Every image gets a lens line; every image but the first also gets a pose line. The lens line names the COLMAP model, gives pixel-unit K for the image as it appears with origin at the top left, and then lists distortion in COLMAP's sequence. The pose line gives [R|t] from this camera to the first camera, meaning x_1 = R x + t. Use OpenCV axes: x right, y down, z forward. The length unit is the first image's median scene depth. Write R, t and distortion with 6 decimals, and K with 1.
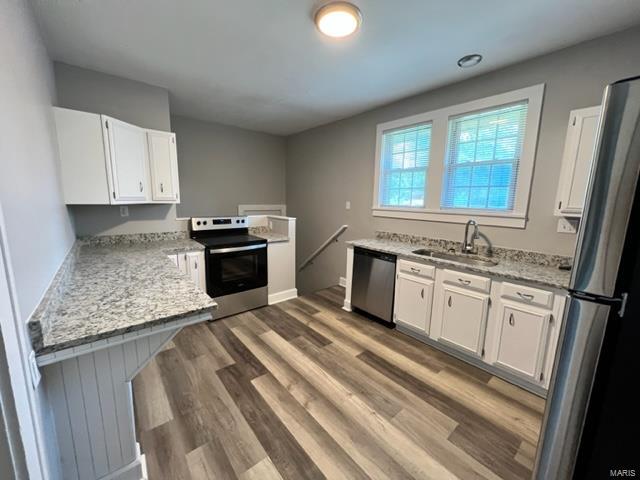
lens RADIAL K [[257.0, 0, 319.2], [0, 257.0, 239.3], [0, 0, 1]] dist [-0.001598, -0.000124]
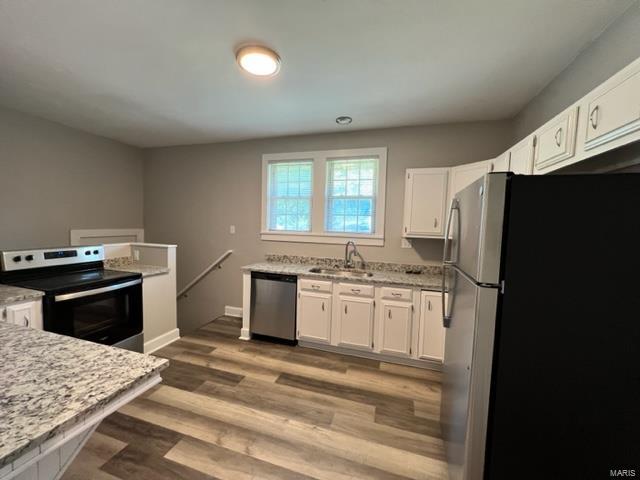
lens RADIAL K [[257.0, 0, 319.2], [0, 257.0, 239.3], [0, 0, 1]] dist [-0.001598, -0.000124]
pose [[0.838744, -0.029053, 0.543750, -0.220072], [0.074731, 0.995269, -0.062095, -0.017944], [-0.539373, 0.092717, 0.836947, 0.024719]]
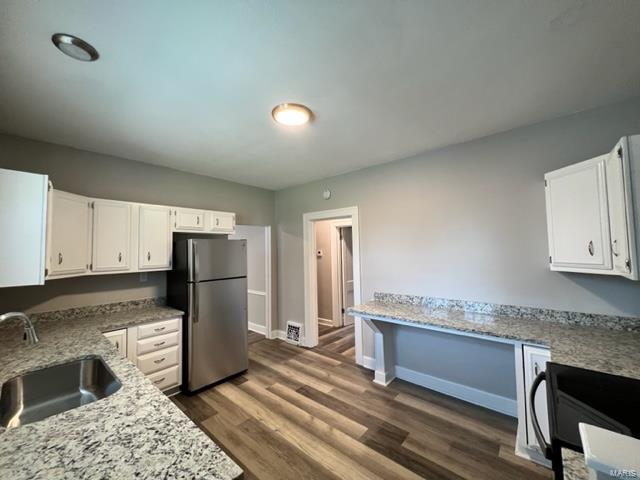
lens RADIAL K [[257.0, 0, 319.2], [0, 257.0, 239.3], [0, 0, 1]] dist [-0.001598, -0.000124]
pose [[-0.987249, -0.009802, -0.158884, 0.093016], [-0.026858, 0.994050, 0.105563, -0.279926], [0.156904, 0.108484, -0.981638, 1.551053]]
